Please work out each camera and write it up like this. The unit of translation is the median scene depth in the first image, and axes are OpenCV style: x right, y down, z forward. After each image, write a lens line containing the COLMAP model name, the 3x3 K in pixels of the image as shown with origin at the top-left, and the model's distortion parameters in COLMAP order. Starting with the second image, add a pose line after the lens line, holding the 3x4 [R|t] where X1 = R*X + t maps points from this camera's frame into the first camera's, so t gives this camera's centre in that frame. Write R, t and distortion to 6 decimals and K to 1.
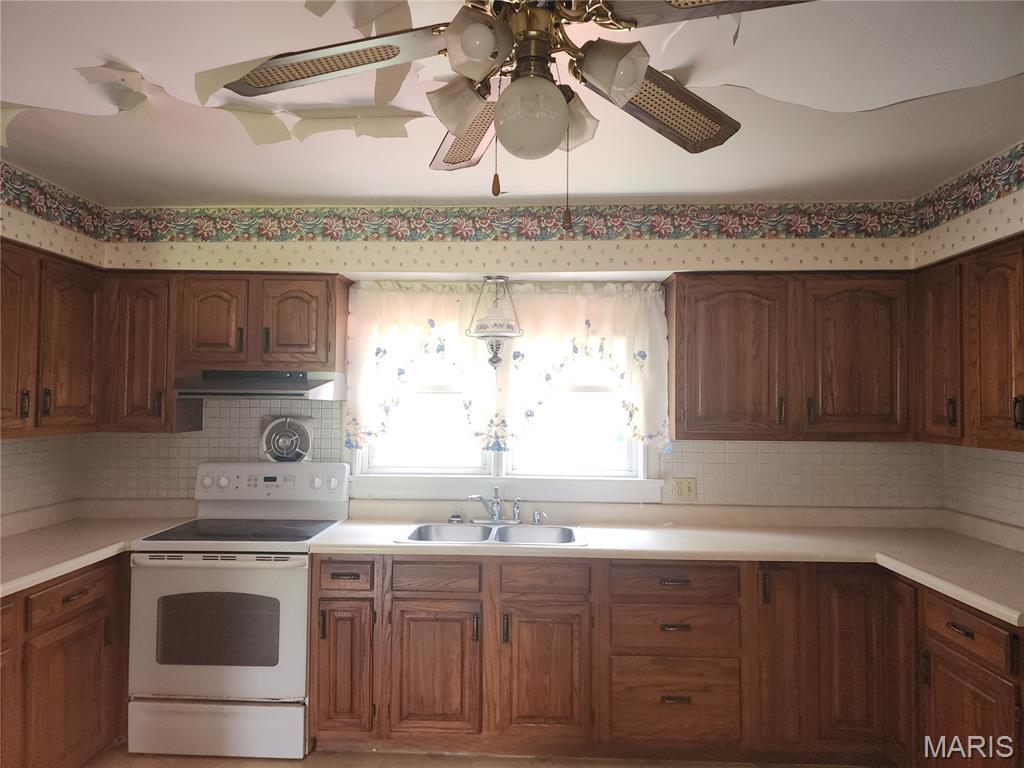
lens RADIAL K [[676.4, 0, 516.1], [0, 676.4, 376.6], [0, 0, 1]] dist [0.062829, -0.064127]
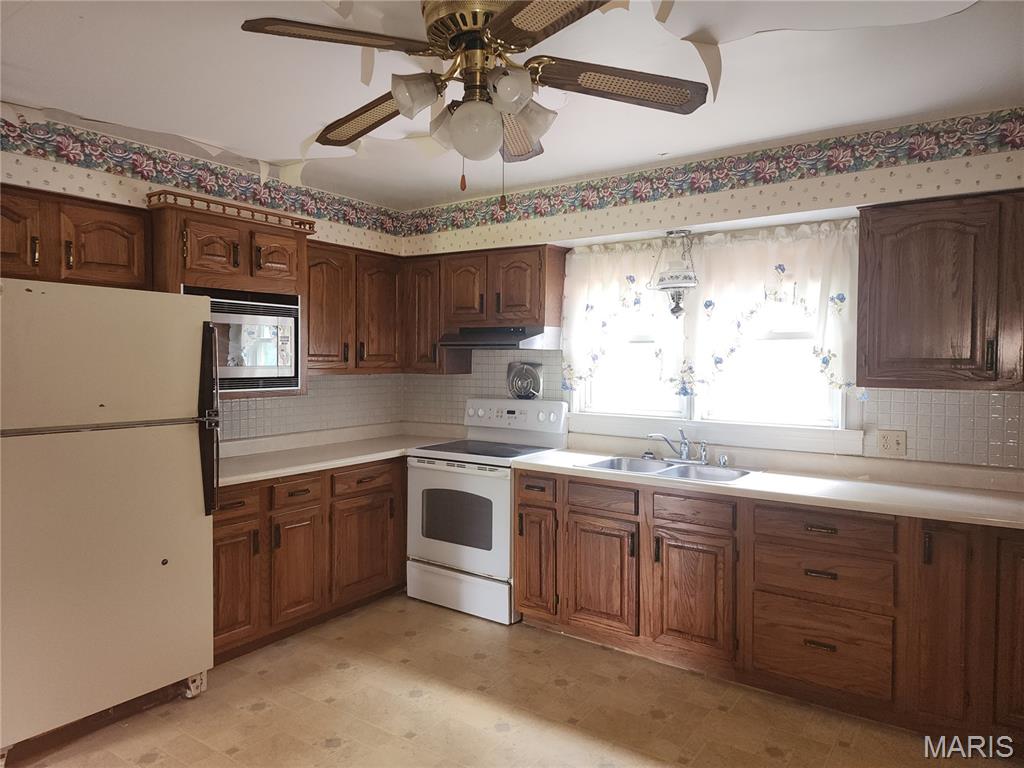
lens RADIAL K [[676.4, 0, 492.8], [0, 676.4, 358.5], [0, 0, 1]] dist [0.062829, -0.064127]
pose [[0.836894, -0.002346, -0.547360, 0.356387], [0.023261, 0.999240, 0.031282, 0.013262], [0.546871, -0.038912, 0.836312, -0.069824]]
